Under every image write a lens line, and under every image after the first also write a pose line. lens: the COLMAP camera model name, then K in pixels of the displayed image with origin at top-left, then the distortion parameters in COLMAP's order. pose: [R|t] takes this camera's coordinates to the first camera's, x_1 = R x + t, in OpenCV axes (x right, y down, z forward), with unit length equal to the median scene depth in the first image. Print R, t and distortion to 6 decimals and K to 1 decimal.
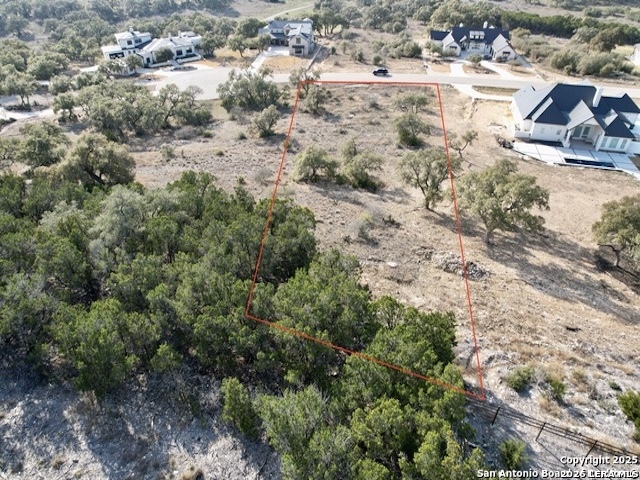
lens RADIAL K [[400.9, 0, 328.7], [0, 400.9, 209.2], [0, 0, 1]] dist [-0.079106, 0.067002]
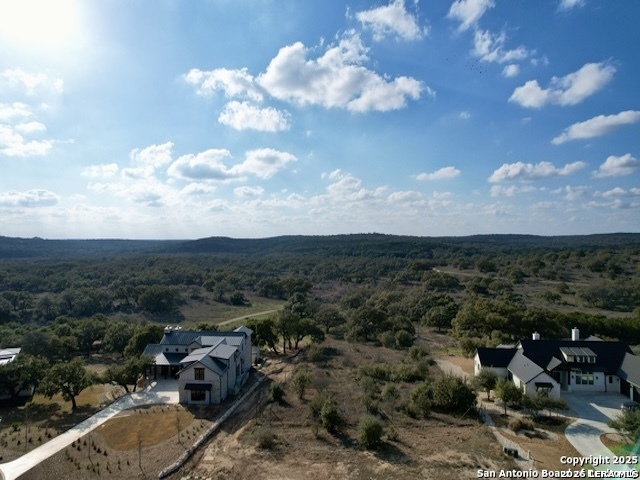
lens RADIAL K [[402.1, 0, 319.0], [0, 402.1, 258.1], [0, 0, 1]] dist [-0.080578, 0.065872]
pose [[0.999901, -0.007013, -0.012160, 0.094242], [-0.001184, 0.821006, -0.570918, -0.373298], [0.013987, 0.570876, 0.820917, 0.747486]]
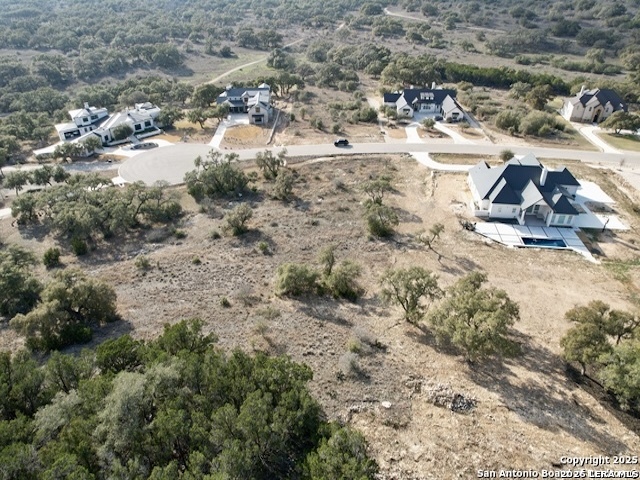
lens RADIAL K [[400.9, 0, 328.7], [0, 400.9, 209.2], [0, 0, 1]] dist [-0.079106, 0.067002]
pose [[0.992386, -0.066529, 0.103657, -0.025740], [0.073775, 0.994974, -0.067706, -0.120500], [-0.098631, 0.074838, 0.992306, -0.024986]]
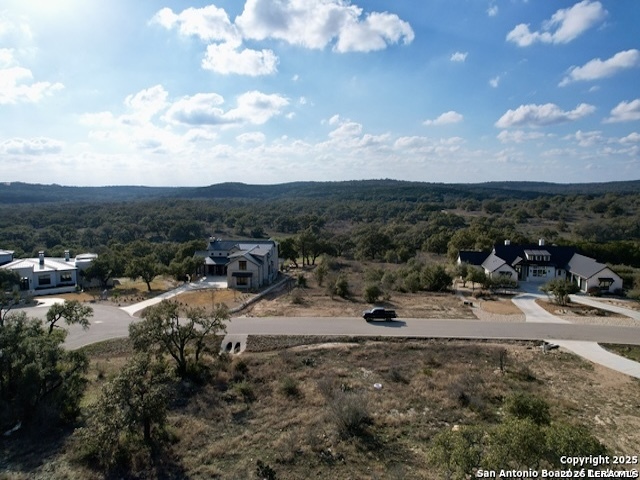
lens RADIAL K [[402.8, 0, 320.0], [0, 402.8, 240.0], [0, 0, 1]] dist [-0.085751, 0.068657]
pose [[0.999214, -0.002573, -0.039548, 0.089759], [-0.017509, 0.866575, -0.498739, -0.212403], [0.035555, 0.499040, 0.865849, 0.622002]]
